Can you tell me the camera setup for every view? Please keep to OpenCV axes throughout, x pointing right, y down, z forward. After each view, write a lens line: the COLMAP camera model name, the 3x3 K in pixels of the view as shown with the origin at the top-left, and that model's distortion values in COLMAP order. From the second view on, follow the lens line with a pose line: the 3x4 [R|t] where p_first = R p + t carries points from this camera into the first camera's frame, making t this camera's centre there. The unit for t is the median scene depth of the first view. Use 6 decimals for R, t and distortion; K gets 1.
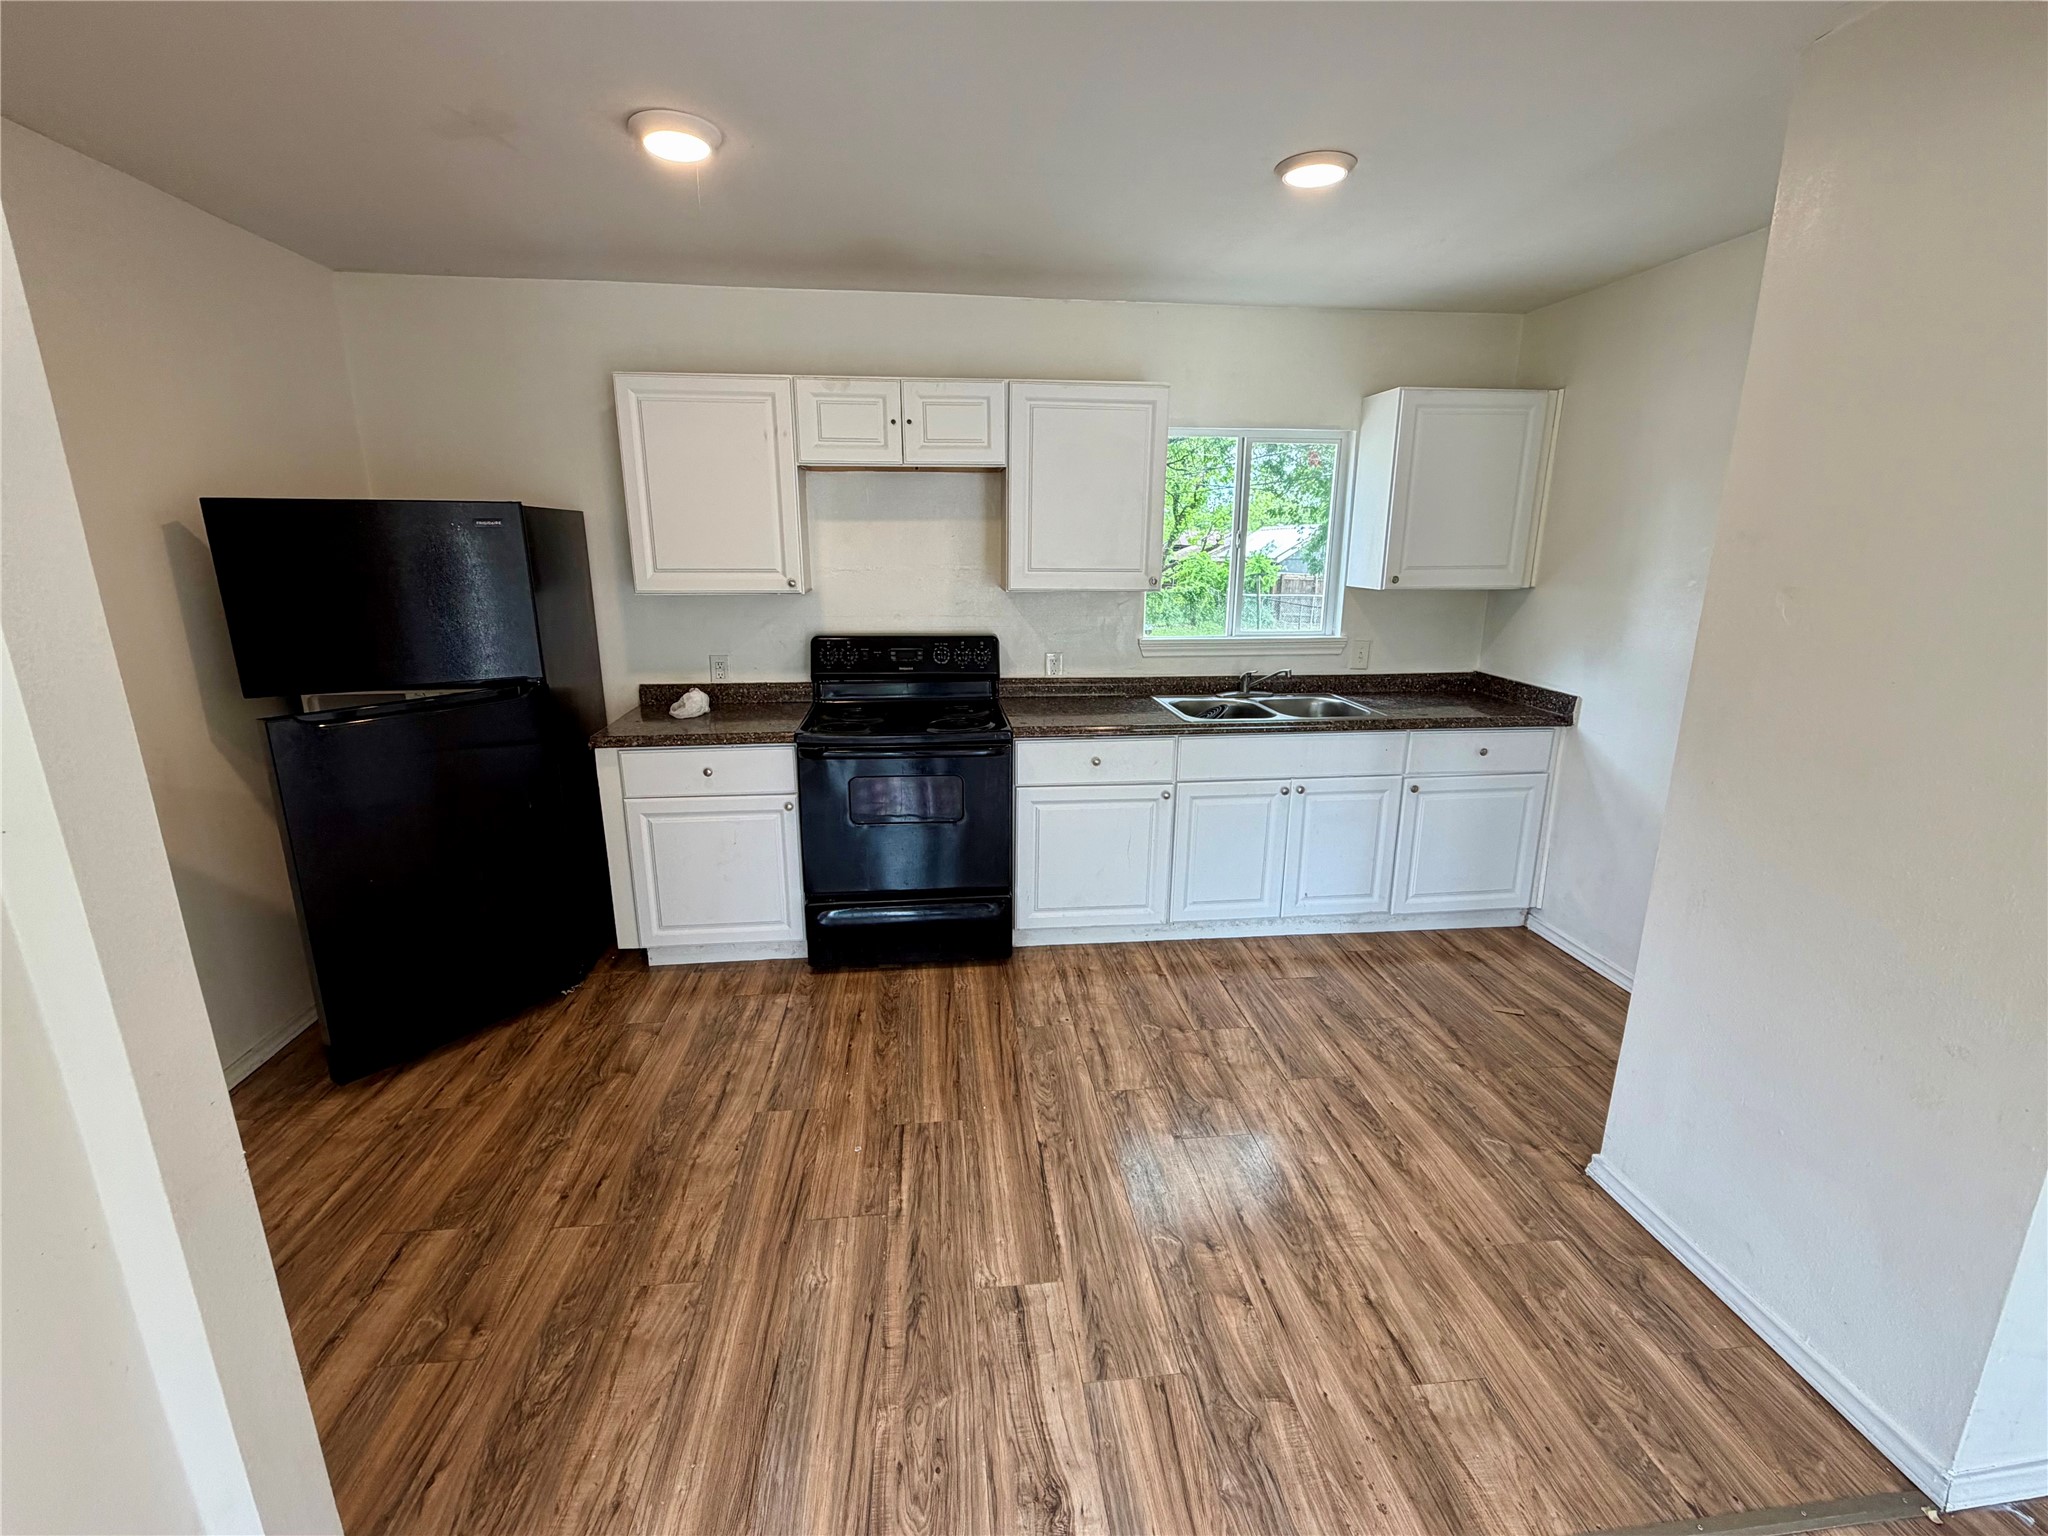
lens RADIAL K [[888.6, 0, 1024.8], [0, 888.6, 762.8], [0, 0, 1]] dist [-0.000538, -0.000452]
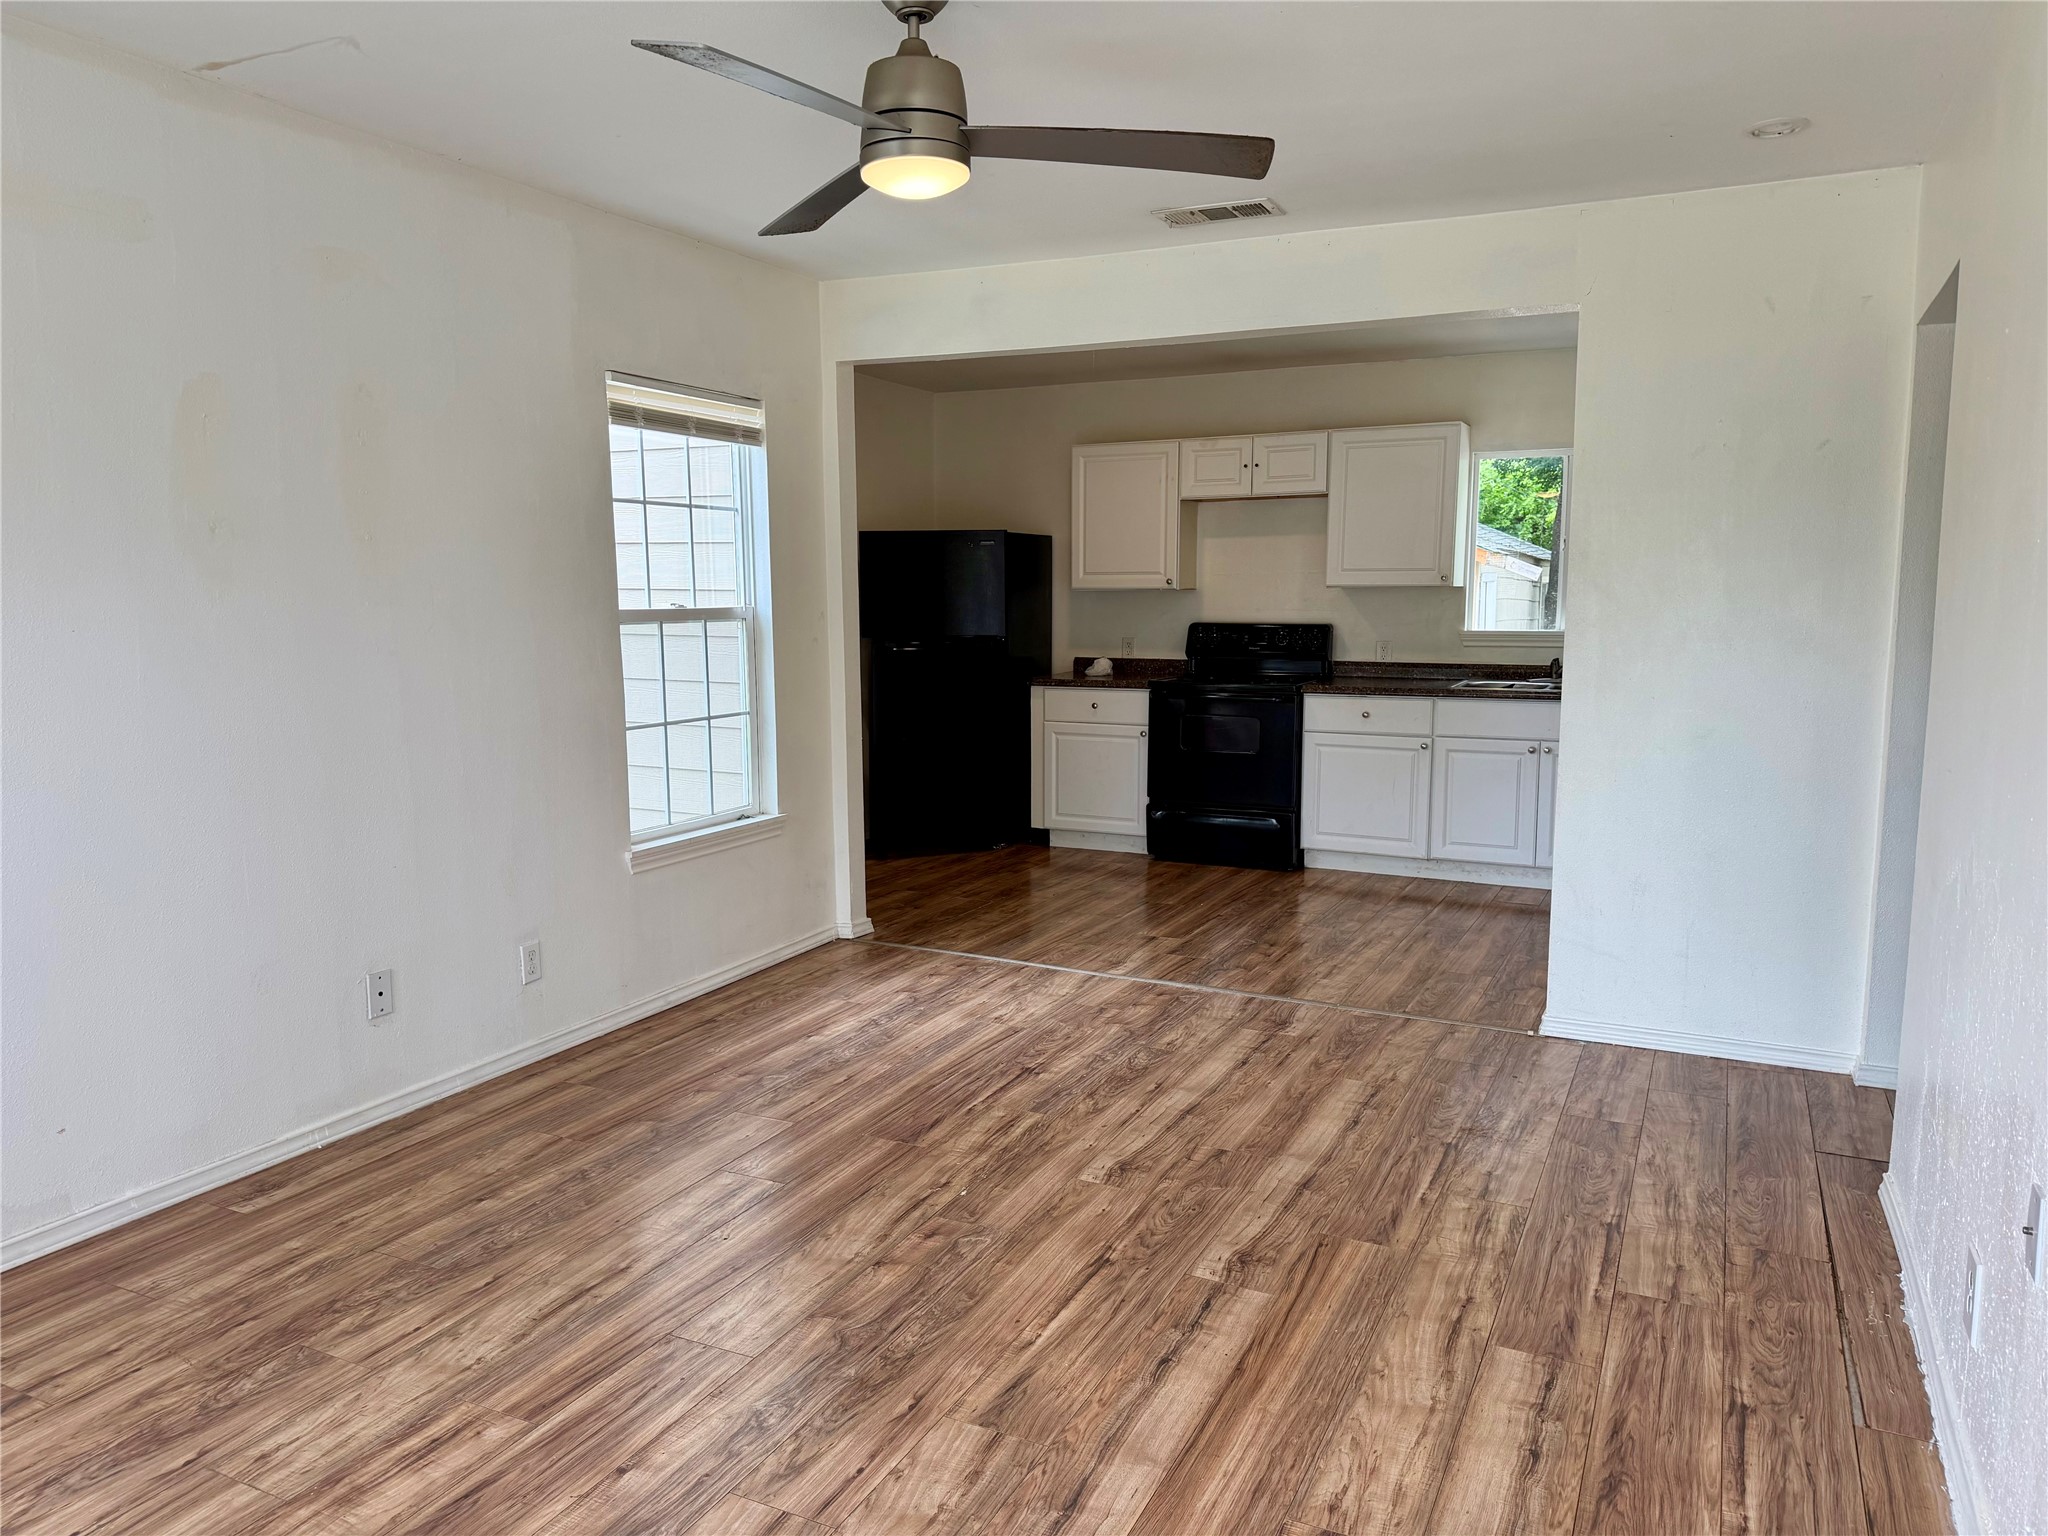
lens RADIAL K [[1425.3, 0, 1024.0], [0, 1425.3, 768.0], [0, 0, 1]] dist [0.152279, -0.228882]
pose [[0.842018, 0.060854, -0.536006, 0.784199], [-0.125503, 0.988451, -0.084933, 0.314084], [0.524648, 0.138785, 0.839931, -0.991750]]
